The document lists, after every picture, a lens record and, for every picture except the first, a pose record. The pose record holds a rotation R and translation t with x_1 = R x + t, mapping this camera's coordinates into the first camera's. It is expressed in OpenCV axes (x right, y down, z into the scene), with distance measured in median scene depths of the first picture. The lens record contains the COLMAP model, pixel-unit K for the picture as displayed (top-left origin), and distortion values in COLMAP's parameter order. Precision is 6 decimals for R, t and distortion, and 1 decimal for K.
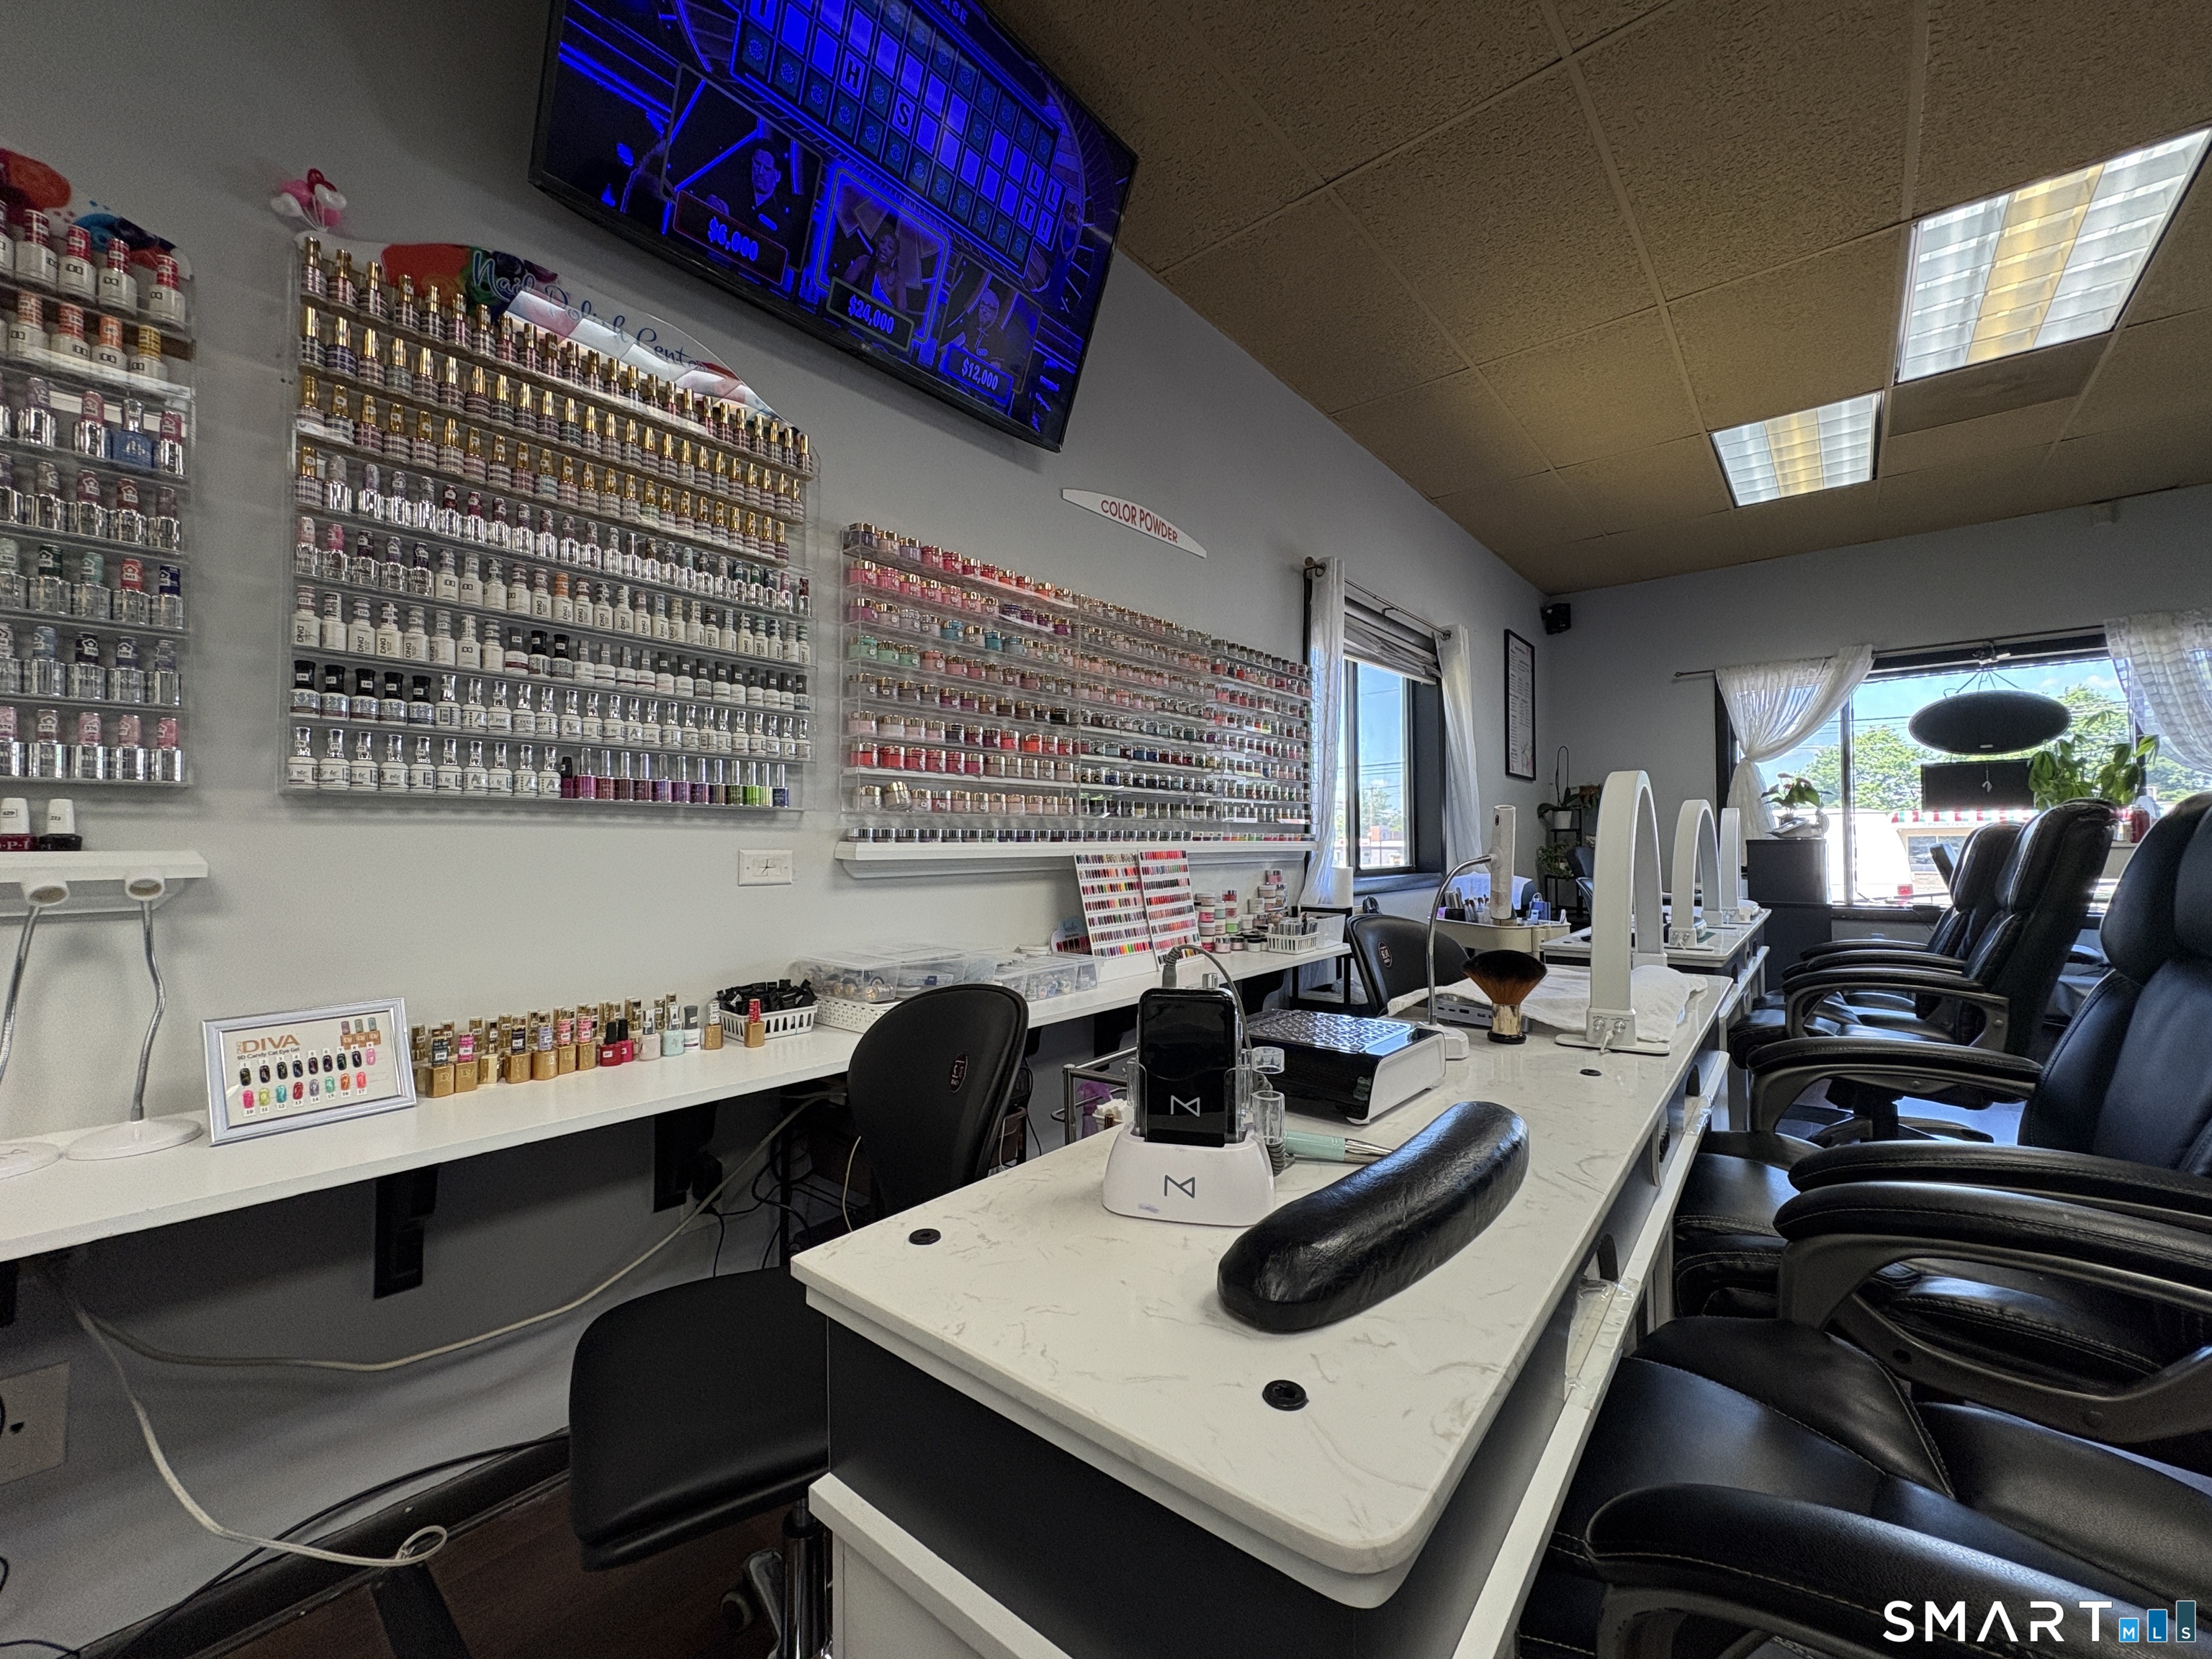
lens RADIAL K [[879.4, 0, 1106.1], [0, 879.4, 828.7], [0, 0, 1]] dist [0.002020, -0.000273]
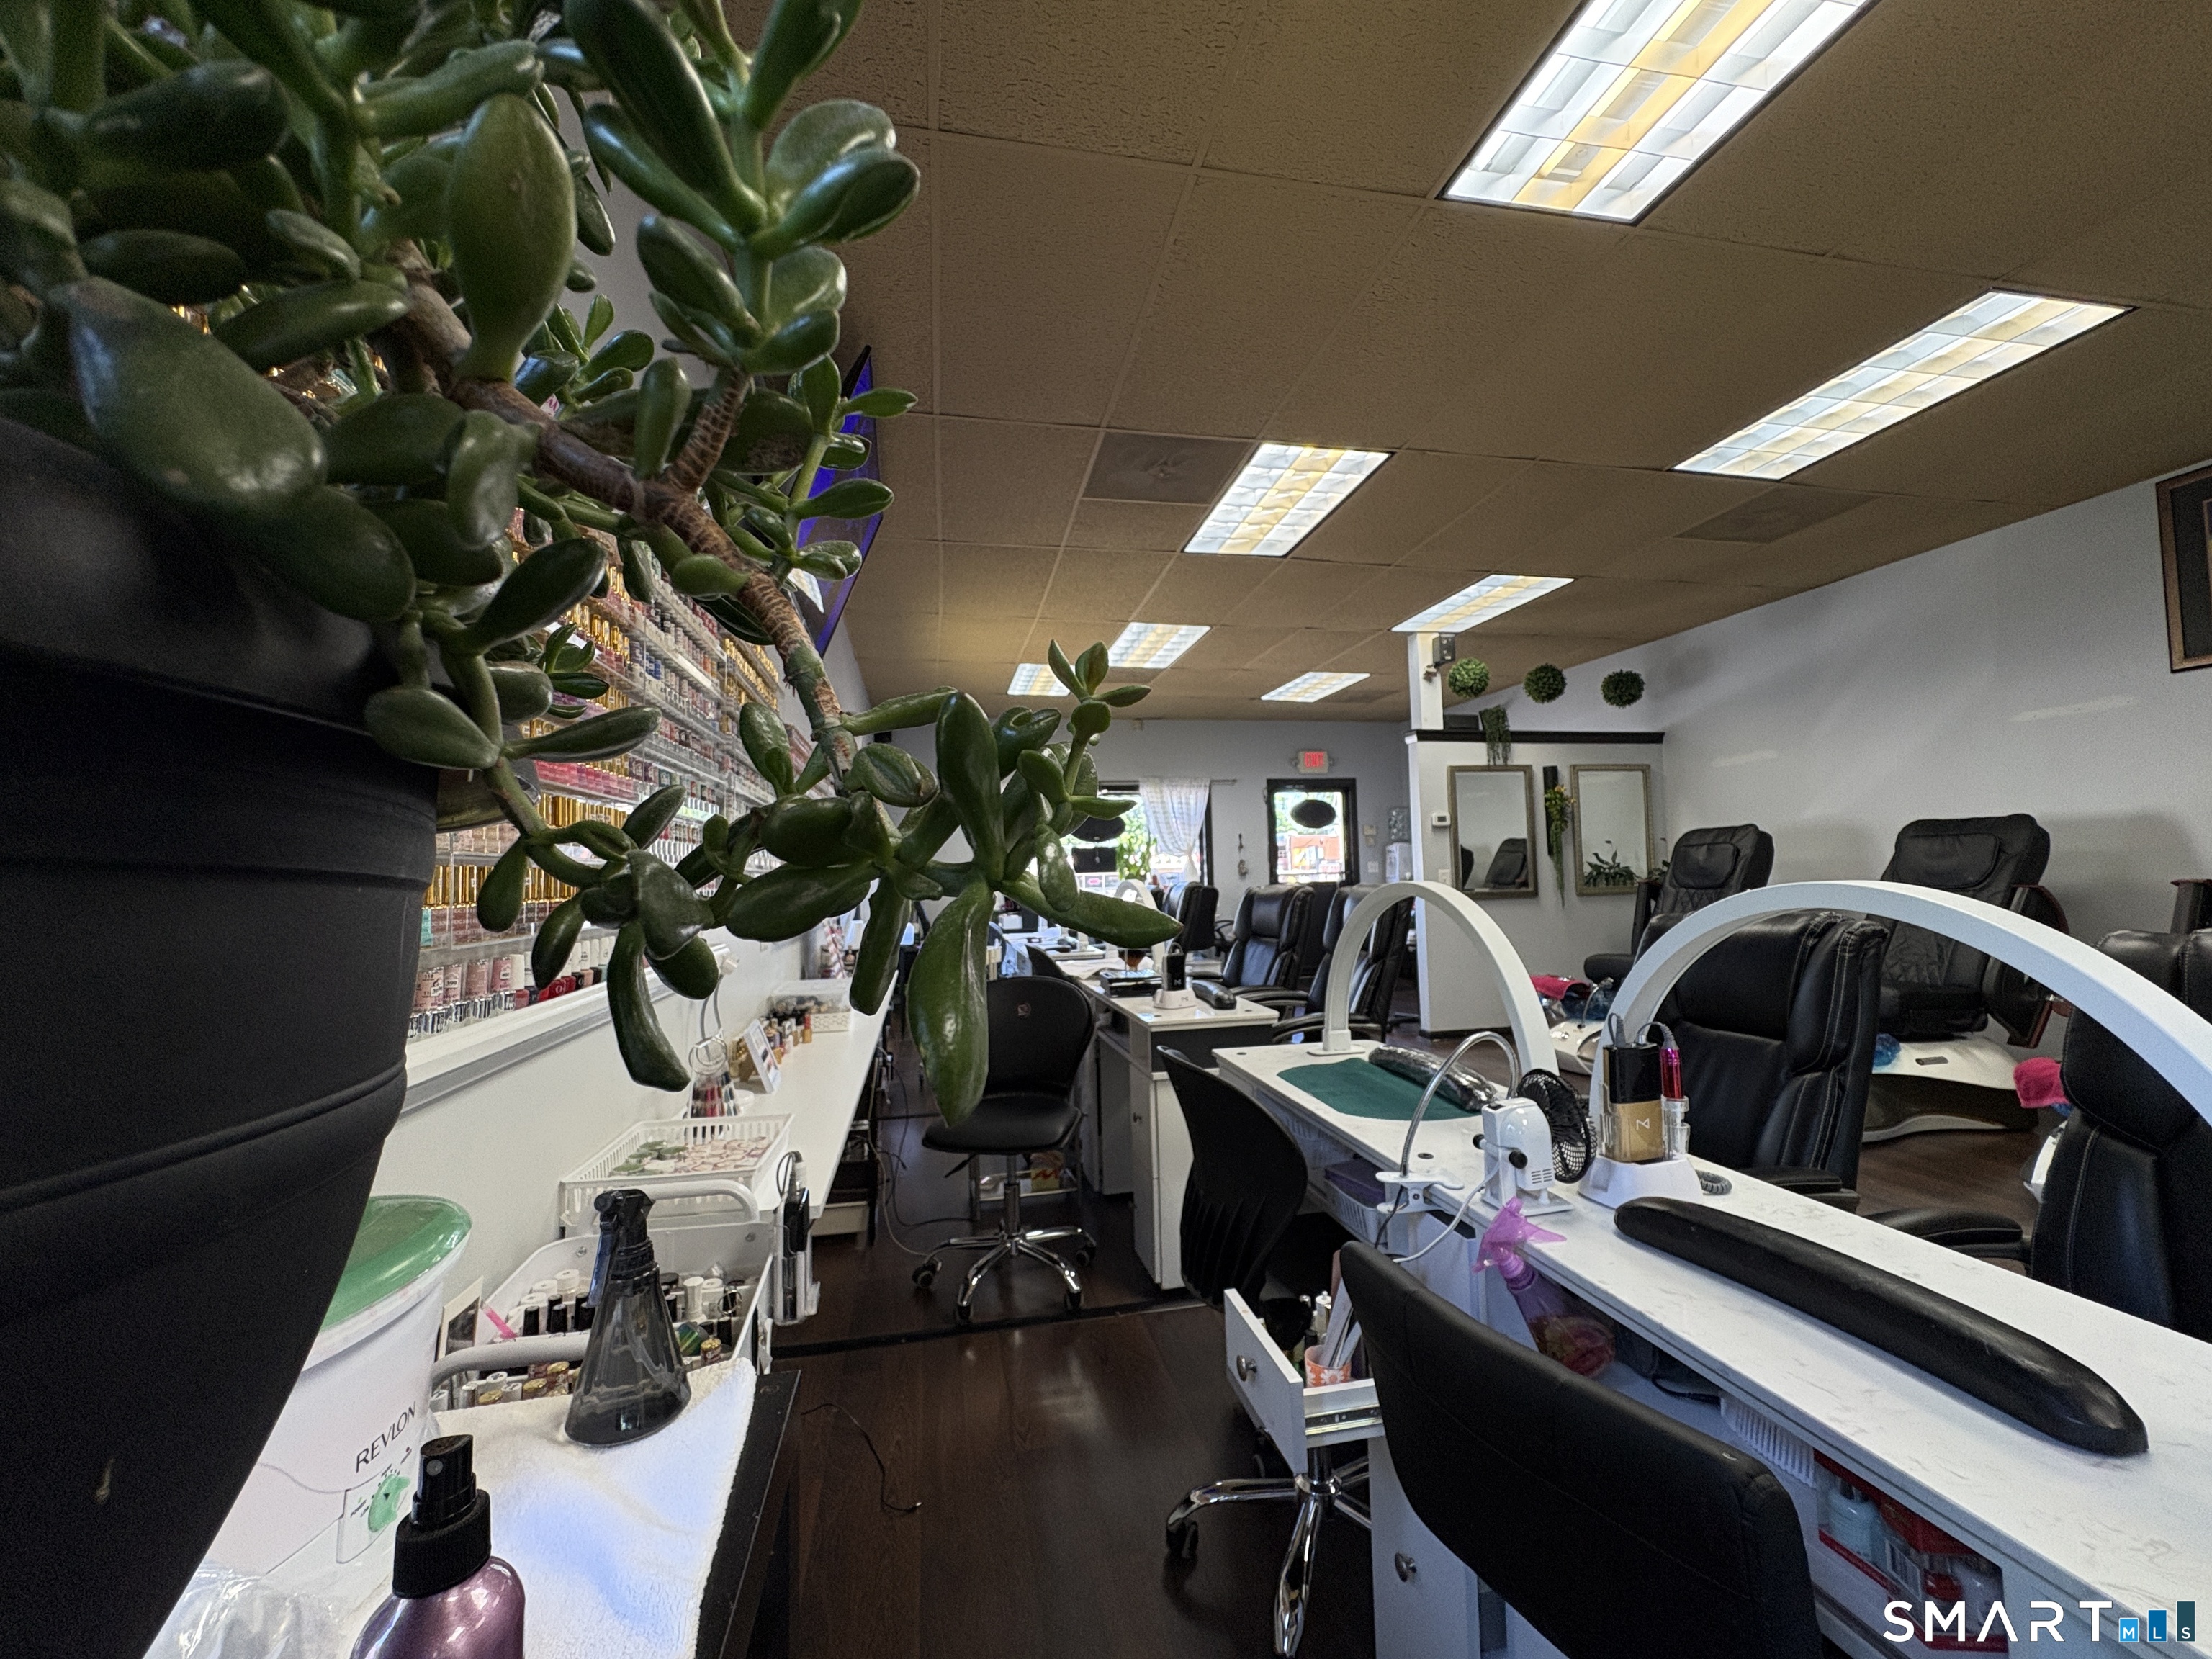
lens RADIAL K [[880.9, 0, 1106.2], [0, 880.9, 828.0], [0, 0, 1]] dist [0.000718, 0.000267]
pose [[0.623959, 0.033230, 0.780750, -0.810881], [0.006103, 0.998858, -0.047390, -0.050975], [-0.781433, 0.034335, 0.623044, -0.318645]]
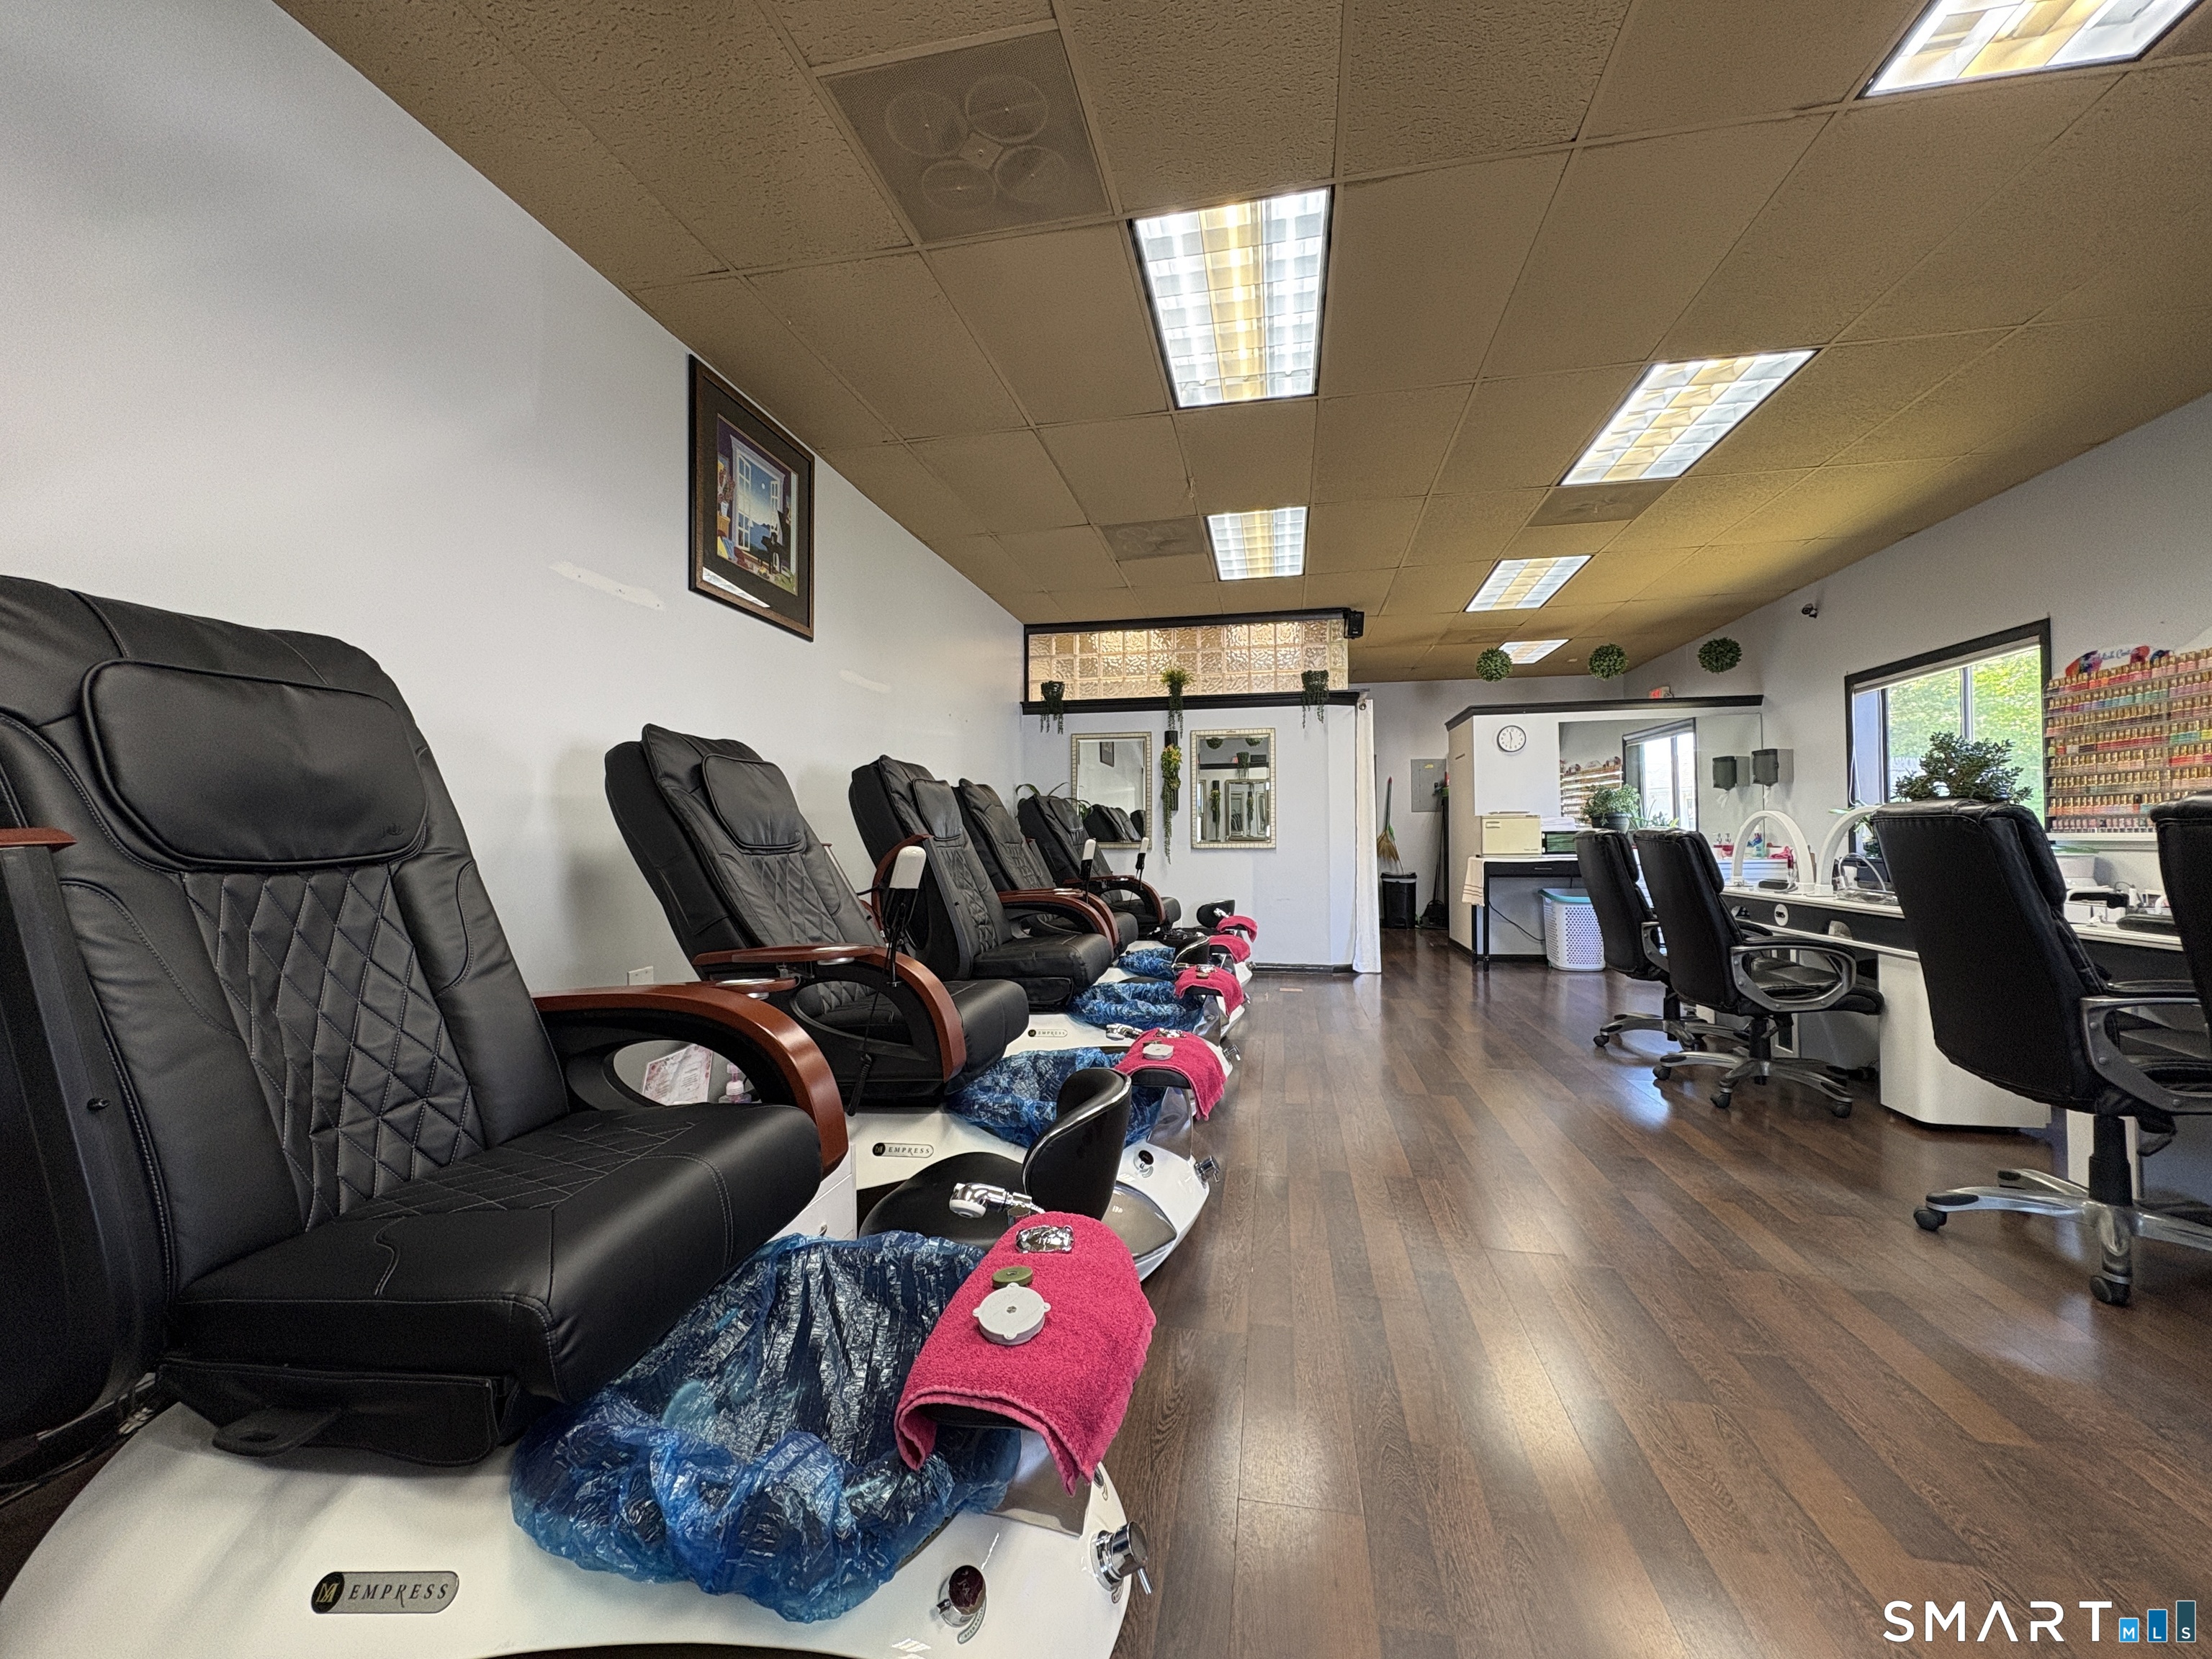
lens RADIAL K [[879.4, 0, 1106.1], [0, 879.4, 828.7], [0, 0, 1]] dist [0.002020, -0.000273]
pose [[-0.875299, 0.007261, -0.483528, 1.399708], [0.021145, 0.999506, -0.023269, -0.002033], [0.483120, -0.030592, -0.875020, 0.475158]]
